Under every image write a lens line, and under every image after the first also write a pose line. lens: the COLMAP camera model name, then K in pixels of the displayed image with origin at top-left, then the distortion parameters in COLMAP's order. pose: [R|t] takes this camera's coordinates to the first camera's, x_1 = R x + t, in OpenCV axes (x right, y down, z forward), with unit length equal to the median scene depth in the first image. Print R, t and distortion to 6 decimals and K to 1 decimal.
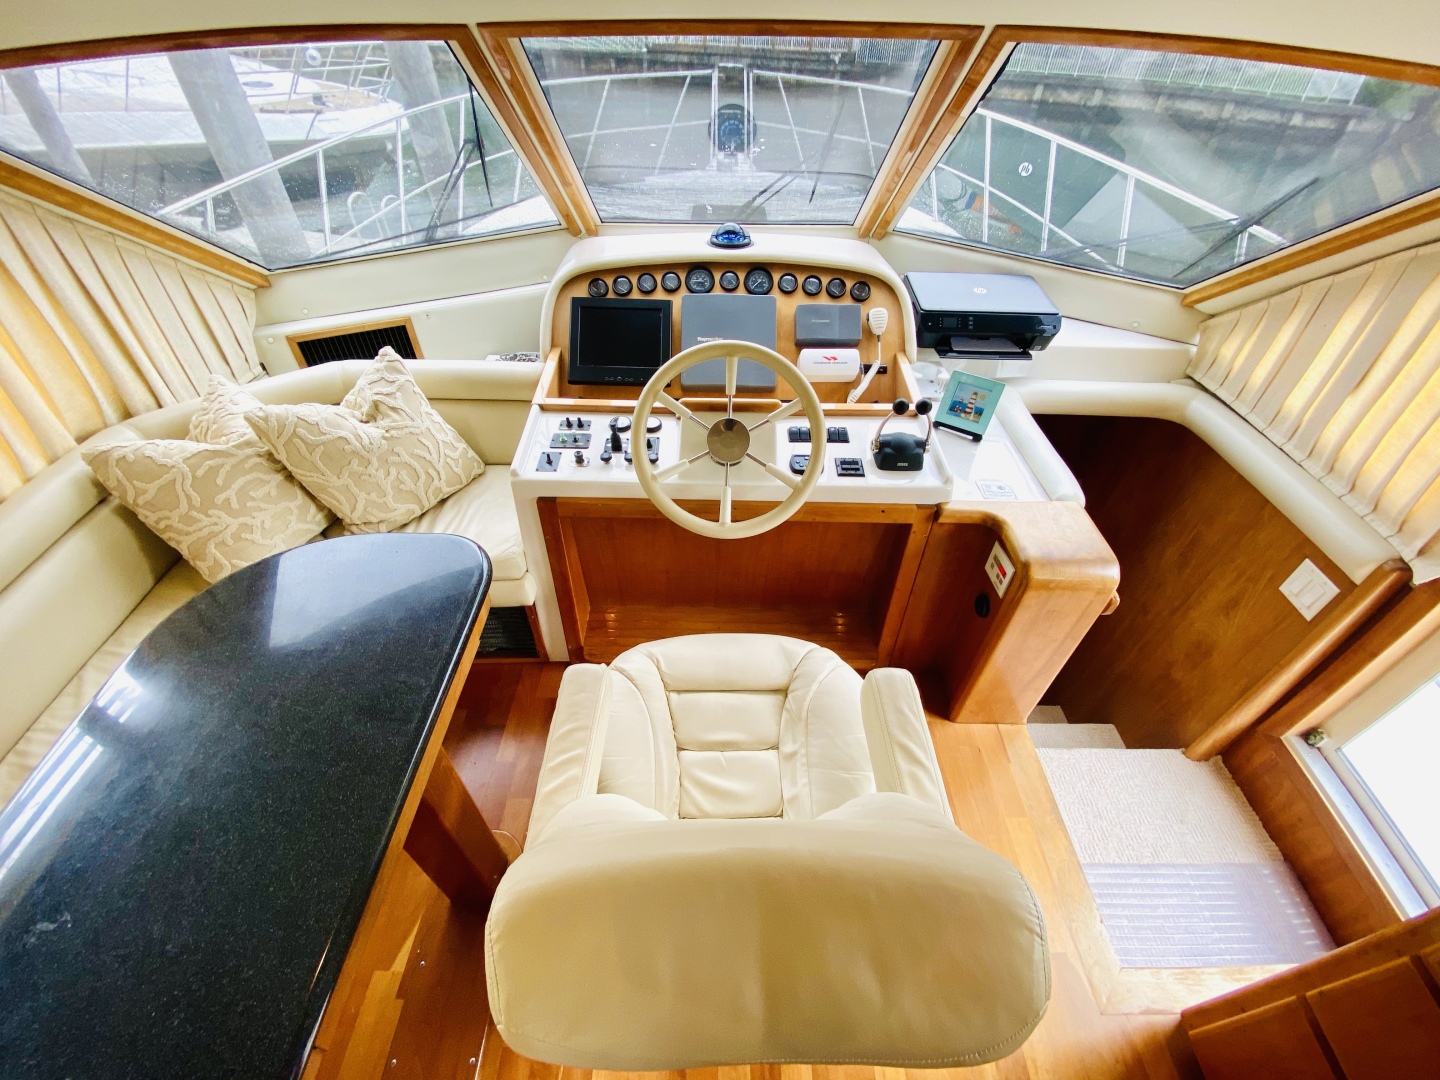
lens RADIAL K [[610.5, 0, 721.2], [0, 610.5, 546.9], [0, 0, 1]] dist [0.000354, -0.000309]
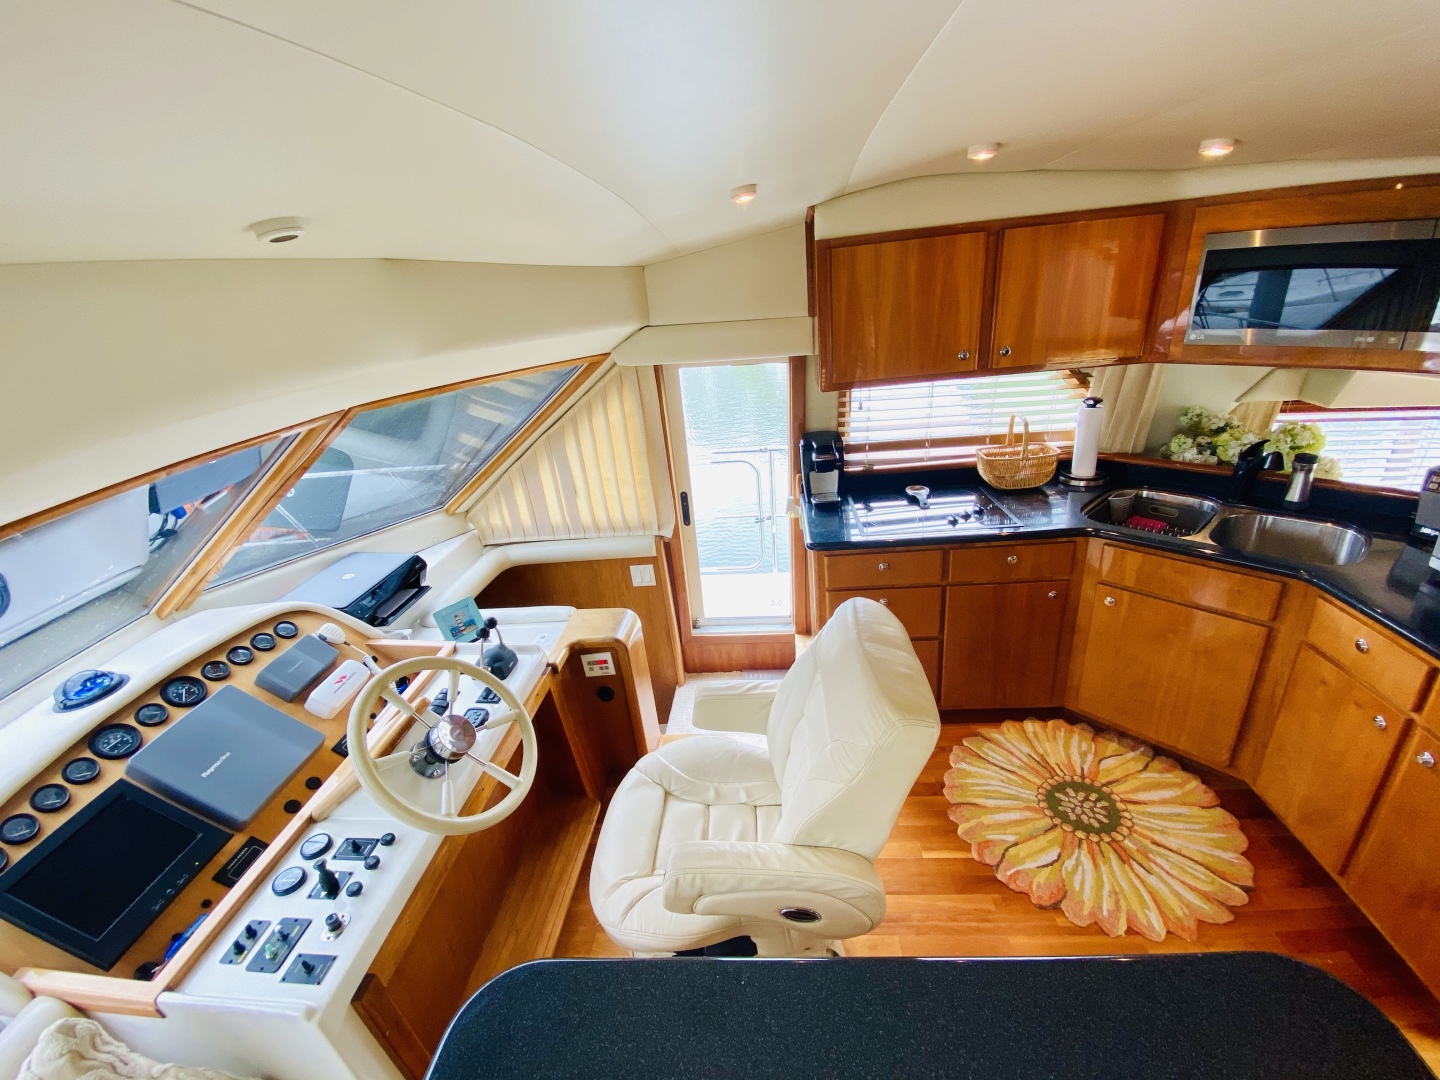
lens RADIAL K [[610.5, 0, 721.2], [0, 610.5, 546.9], [0, 0, 1]] dist [0.000354, -0.000309]
pose [[0.060255, -0.427162, 0.902165, -0.700796], [0.741735, 0.623986, 0.245908, -0.271768], [-0.667981, 0.654351, 0.354439, 0.101543]]
